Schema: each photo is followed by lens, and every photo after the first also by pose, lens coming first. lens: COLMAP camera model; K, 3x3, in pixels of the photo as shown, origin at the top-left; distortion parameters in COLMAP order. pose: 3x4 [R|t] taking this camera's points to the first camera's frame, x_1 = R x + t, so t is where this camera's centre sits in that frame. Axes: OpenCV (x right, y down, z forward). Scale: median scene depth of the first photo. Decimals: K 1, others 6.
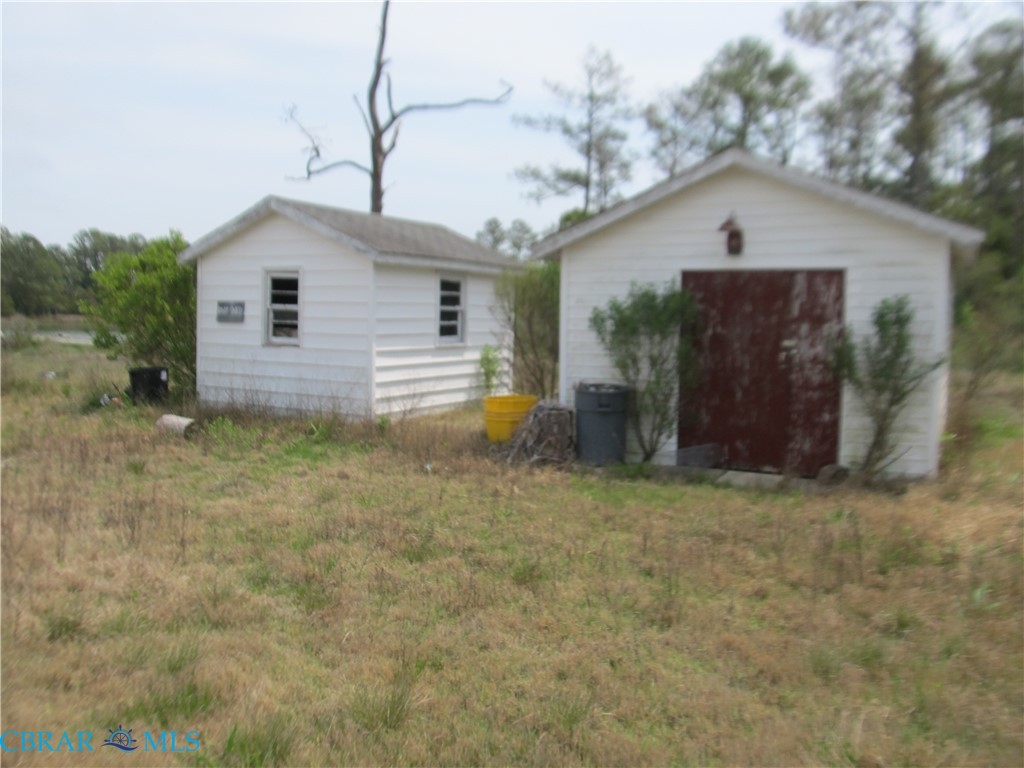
lens RADIAL K [[839.4, 0, 479.2], [0, 839.4, 380.6], [0, 0, 1]] dist [-0.010261, 0.001804]
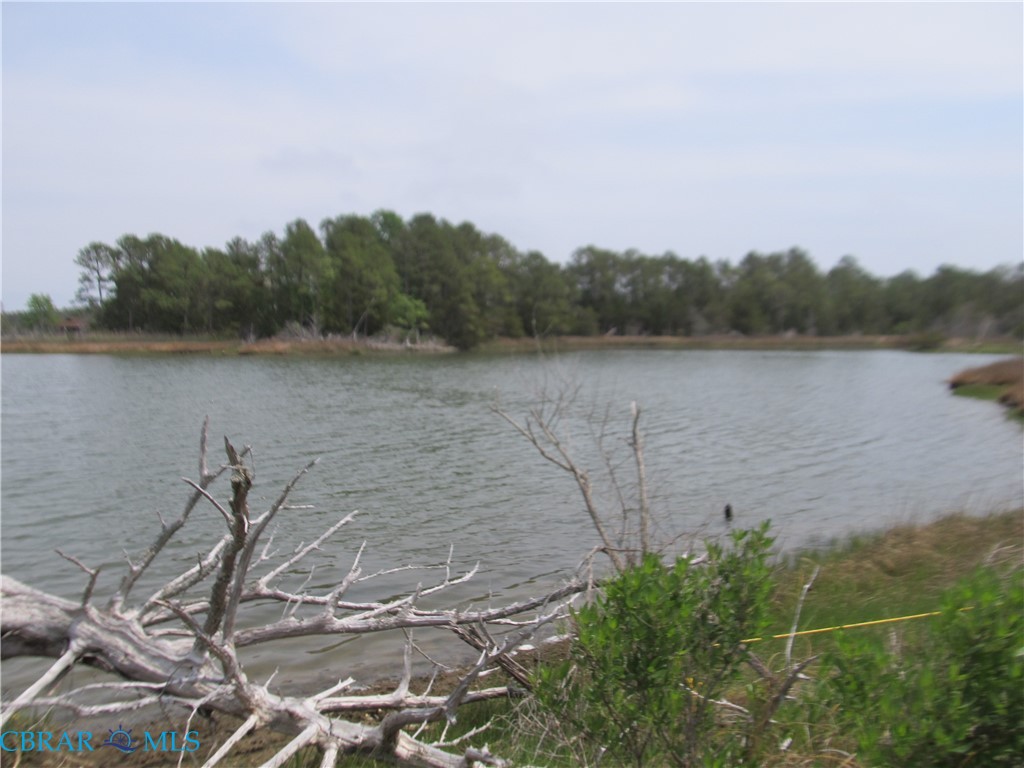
lens RADIAL K [[839.4, 0, 479.2], [0, 839.4, 380.6], [0, 0, 1]] dist [-0.010261, 0.001804]
pose [[0.869527, 0.013166, -0.493710, -0.823473], [-0.024897, 0.999542, -0.017193, -0.071045], [0.493257, 0.027242, 0.869457, 0.975825]]
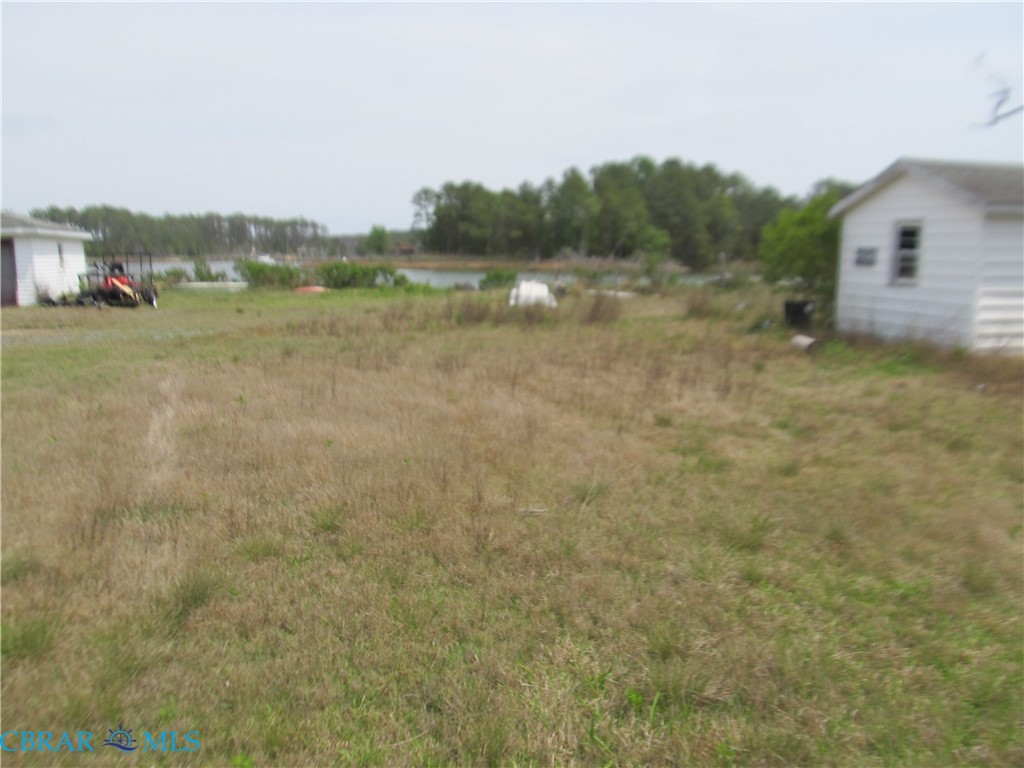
lens RADIAL K [[839.4, 0, 479.2], [0, 839.4, 380.6], [0, 0, 1]] dist [-0.010261, 0.001804]
pose [[0.673153, 0.100199, -0.732684, 0.274376], [-0.051591, 0.994727, 0.088635, 0.020510], [0.737701, -0.021865, 0.674773, -0.275198]]
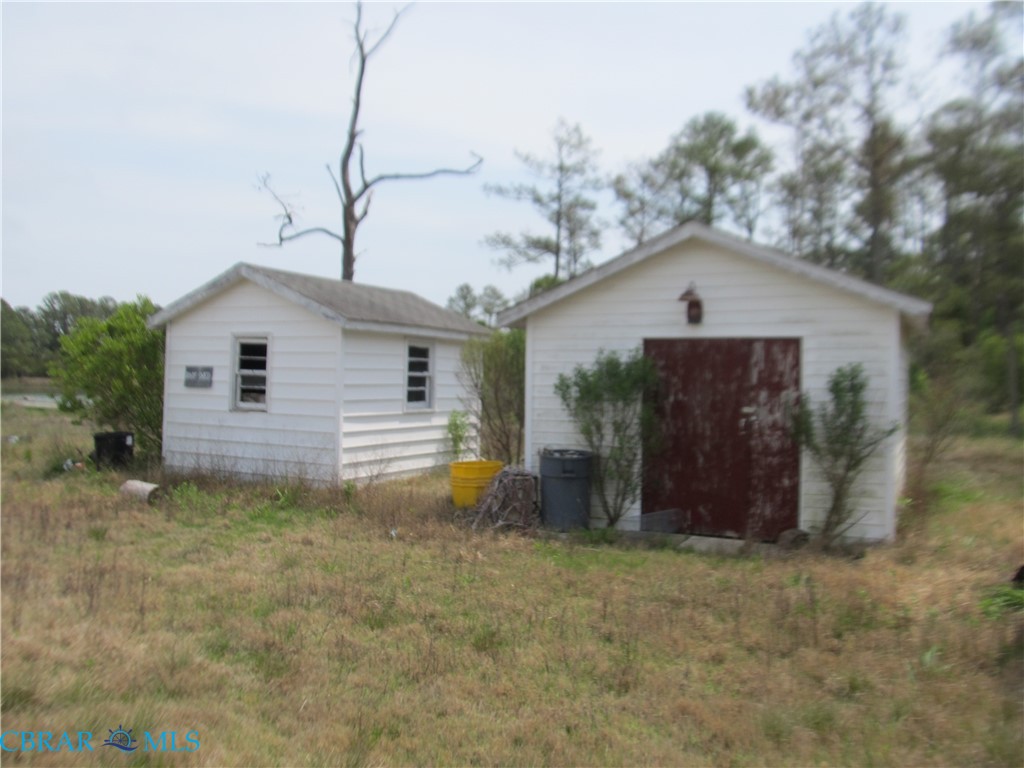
lens RADIAL K [[842.2, 0, 481.5], [0, 842.2, 385.7], [0, 0, 1]] dist [-0.014137, 0.003495]
pose [[0.999400, 0.003338, 0.034471, 0.007966], [-0.000927, 0.997565, -0.069734, -0.001933], [-0.034620, 0.069660, 0.996970, -0.014641]]
